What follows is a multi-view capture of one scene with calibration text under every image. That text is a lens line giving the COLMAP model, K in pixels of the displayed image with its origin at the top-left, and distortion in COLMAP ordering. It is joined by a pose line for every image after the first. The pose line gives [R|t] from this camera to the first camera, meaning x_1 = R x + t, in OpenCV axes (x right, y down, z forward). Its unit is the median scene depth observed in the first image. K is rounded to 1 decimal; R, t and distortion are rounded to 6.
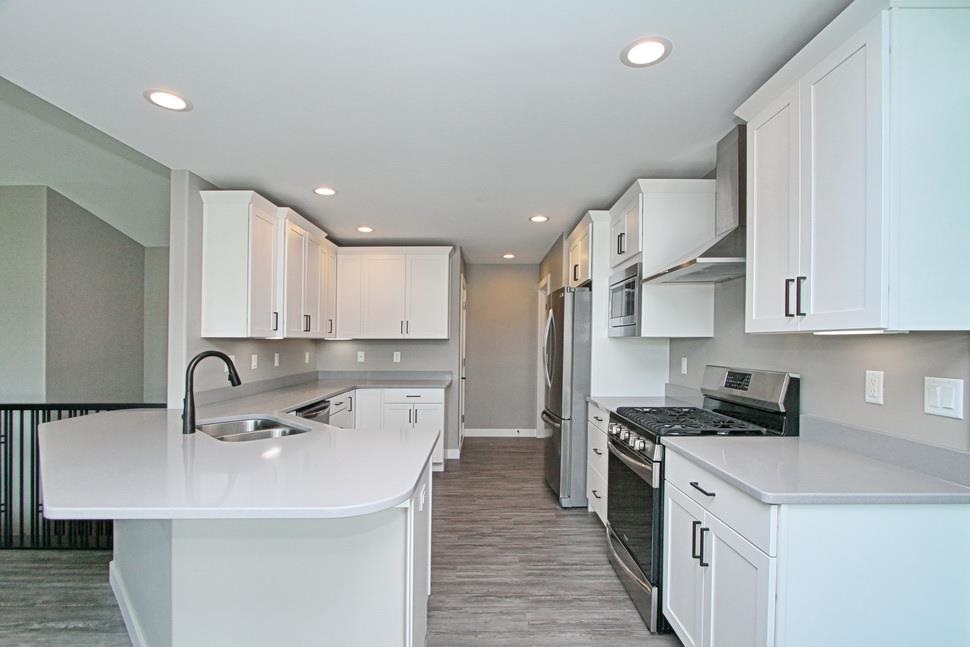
lens RADIAL K [[453.7, 0, 489.5], [0, 453.7, 337.4], [0, 0, 1]] dist [-0.008318, -0.000115]
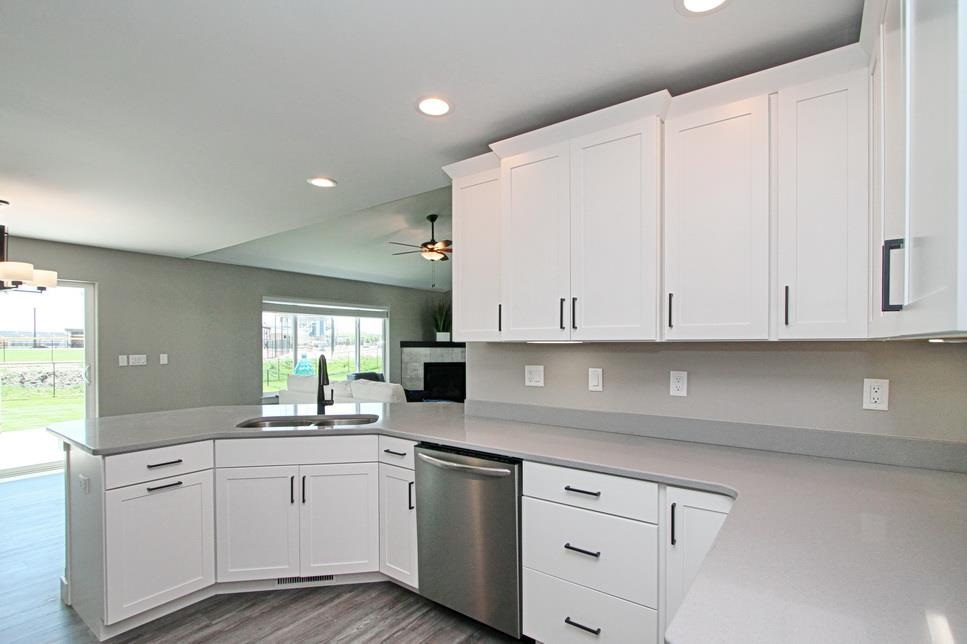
lens RADIAL K [[459.6, 0, 489.7], [0, 459.6, 345.6], [0, 0, 1]] dist [-0.000921, -0.000111]
pose [[-0.599397, 0.004595, -0.800439, 0.101703], [0.007309, 0.999973, 0.000268, 0.005301], [0.800419, -0.005690, -0.599414, 1.488460]]
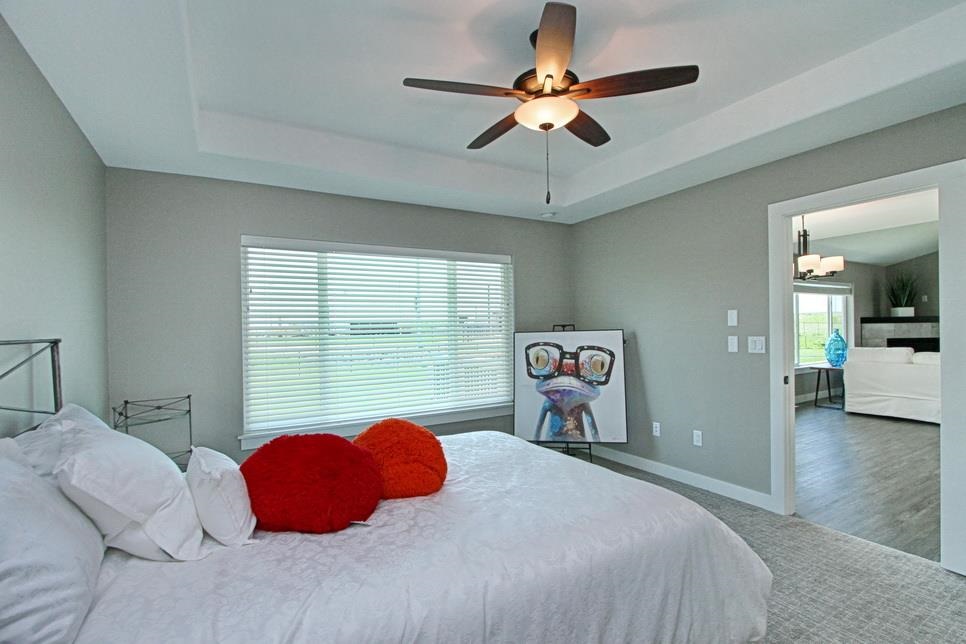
lens RADIAL K [[461.0, 0, 484.7], [0, 461.0, 334.0], [0, 0, 1]] dist [-0.015583, -0.000176]
pose [[-0.864938, 0.022078, -0.501394, 1.543396], [0.025204, 0.999682, 0.000540, 0.017330], [0.501246, -0.012171, -0.865219, 0.671610]]
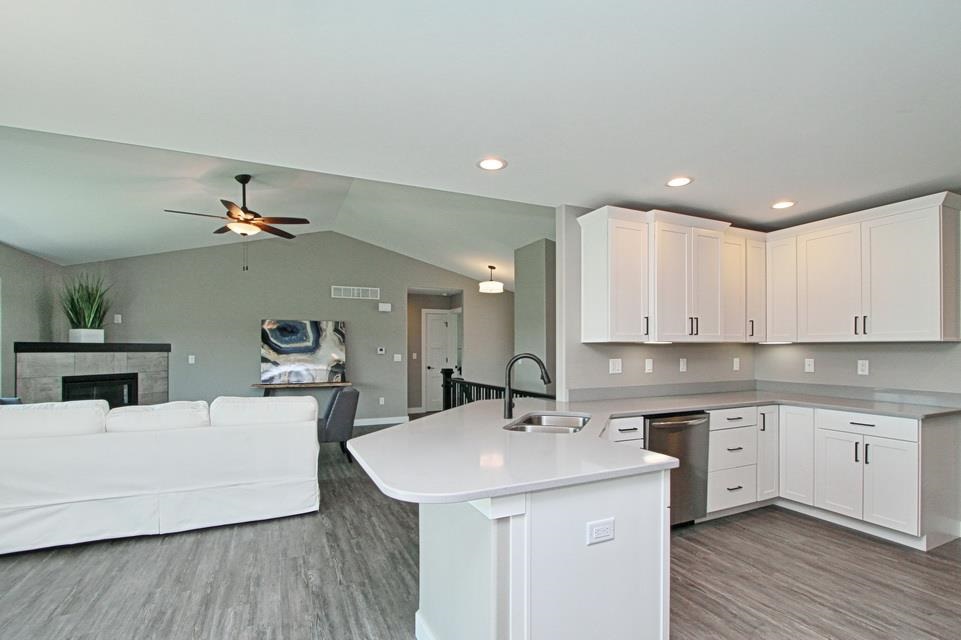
lens RADIAL K [[447.9, 0, 485.1], [0, 447.9, 347.6], [0, 0, 1]] dist [-0.008308, 0.000221]
pose [[0.418294, -0.000770, -0.908311, 0.296262], [0.009801, 0.999945, 0.003665, 0.005843], [0.908259, -0.010435, 0.418279, 0.272892]]
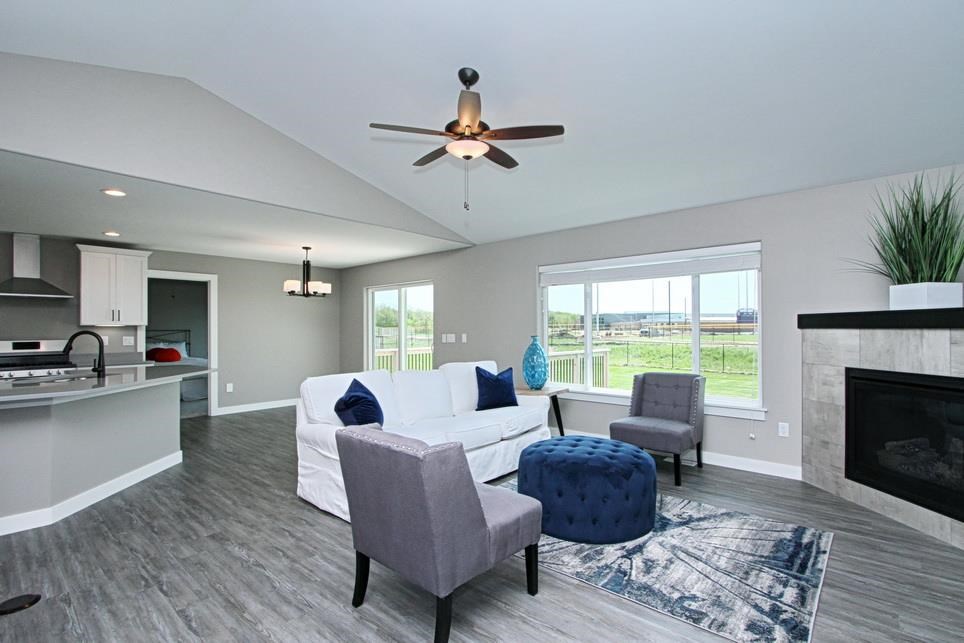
lens RADIAL K [[456.5, 0, 482.0], [0, 456.5, 321.5], [0, 0, 1]] dist [-0.010470, -0.000054]
pose [[-0.744963, 0.016541, 0.666900, -1.921035], [0.000296, 0.999701, -0.024464, 0.023983], [-0.667105, -0.018027, -0.744745, 0.870852]]
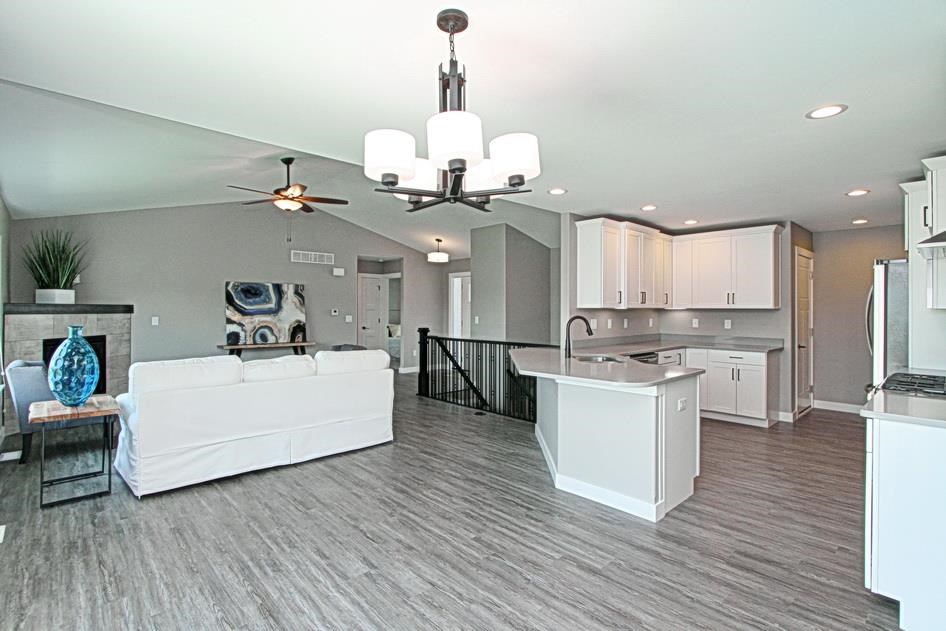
lens RADIAL K [[450.8, 0, 472.3], [0, 450.8, 304.5], [0, 0, 1]] dist [-0.010814, 0.000070]
pose [[0.675213, -0.004492, -0.737609, 0.324267], [0.003434, 0.999990, -0.002946, -0.009262], [0.737615, -0.000544, 0.675221, -0.405419]]
